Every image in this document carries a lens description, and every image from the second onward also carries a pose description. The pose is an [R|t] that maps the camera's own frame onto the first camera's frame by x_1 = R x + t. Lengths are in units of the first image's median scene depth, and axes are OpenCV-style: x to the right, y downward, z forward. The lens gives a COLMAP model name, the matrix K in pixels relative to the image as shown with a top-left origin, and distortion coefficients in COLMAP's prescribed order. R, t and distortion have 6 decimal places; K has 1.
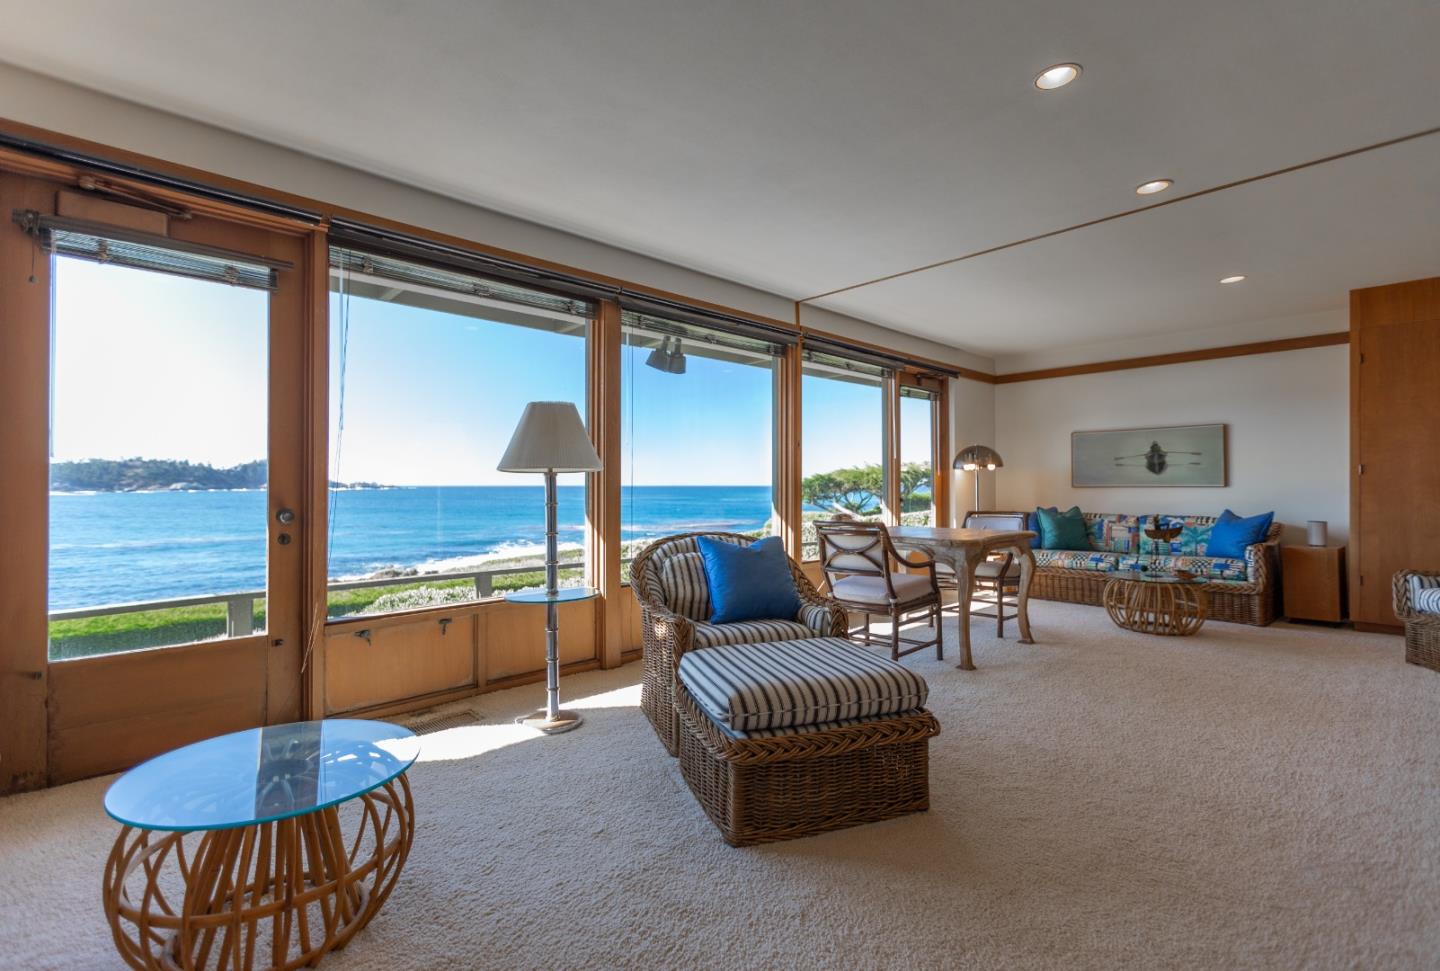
lens RADIAL K [[656.0, 0, 706.9], [0, 656.0, 480.4], [0, 0, 1]] dist [0.006721, -0.003464]
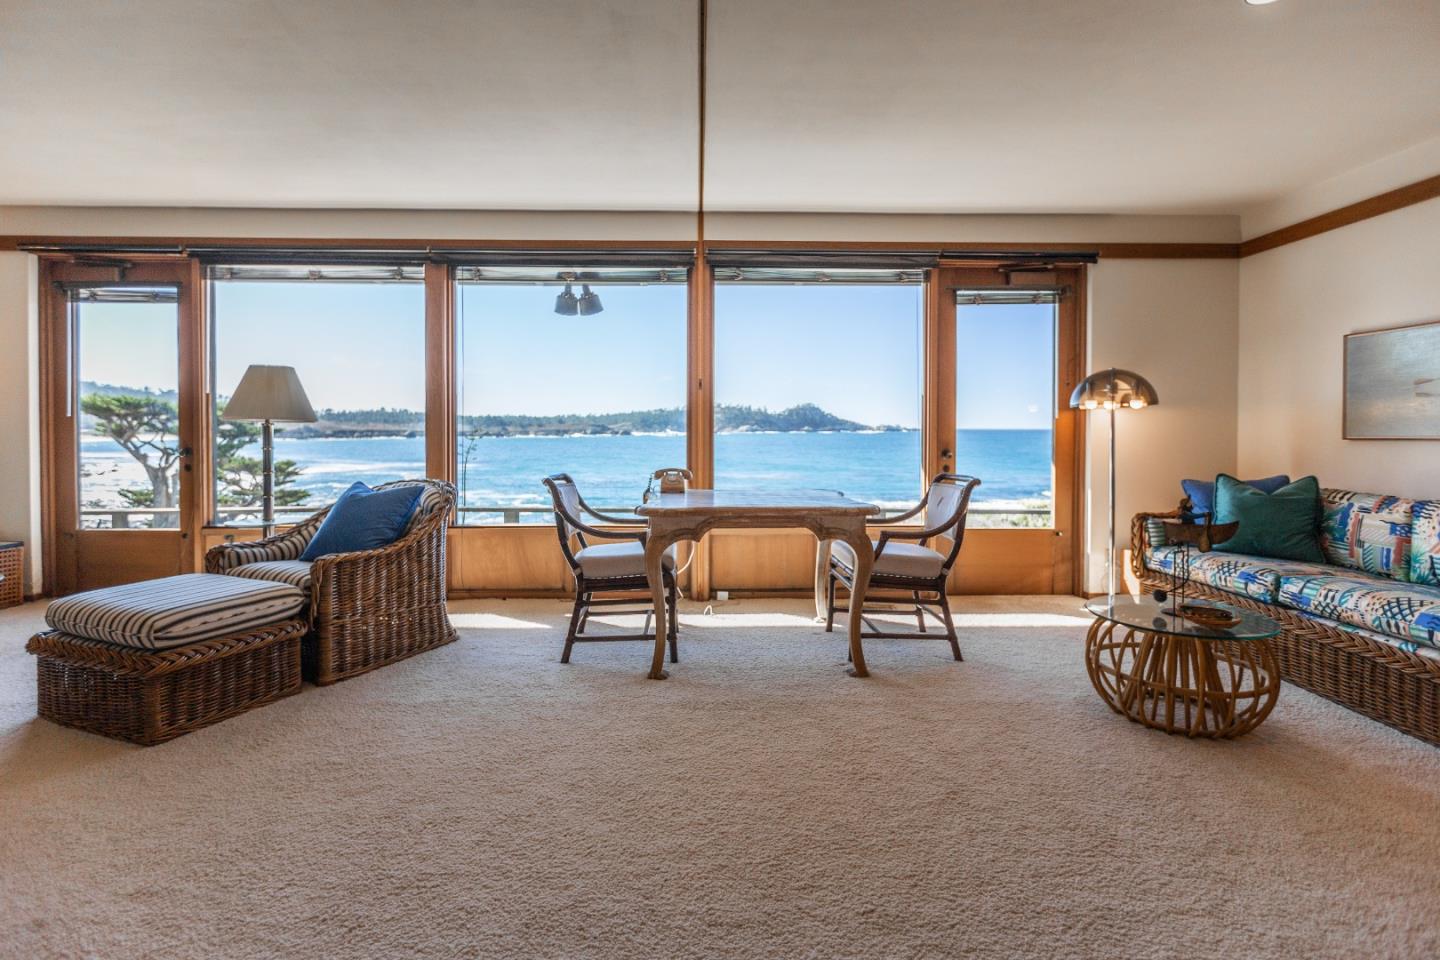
lens RADIAL K [[714.0, 0, 712.7], [0, 714.0, 447.4], [0, 0, 1]] dist [0.000421, -0.000216]
pose [[0.747829, 0.020221, -0.663583, 0.996939], [0.002523, 0.999442, 0.033299, -0.006530], [0.663886, -0.026576, 0.747361, 0.432147]]
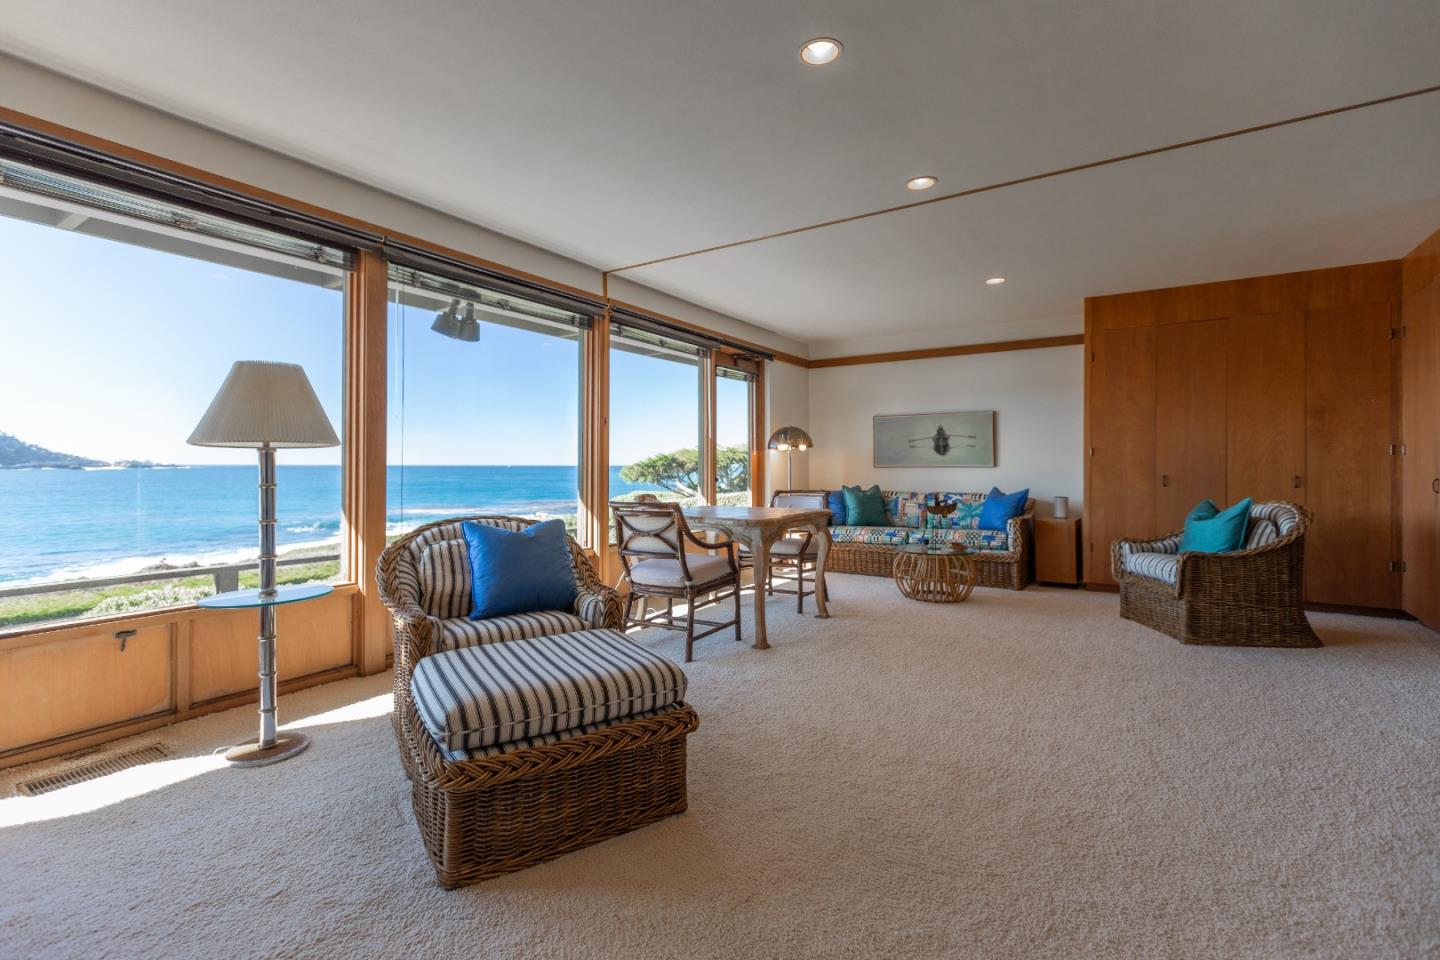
lens RADIAL K [[652.9, 0, 718.3], [0, 652.9, 460.0], [0, 0, 1]] dist [0.002478, -0.000320]
pose [[0.969537, 0.004252, 0.244907, 0.086908], [-0.004137, 0.999991, -0.000982, 0.001625], [-0.244909, -0.000061, 0.969546, 0.050019]]
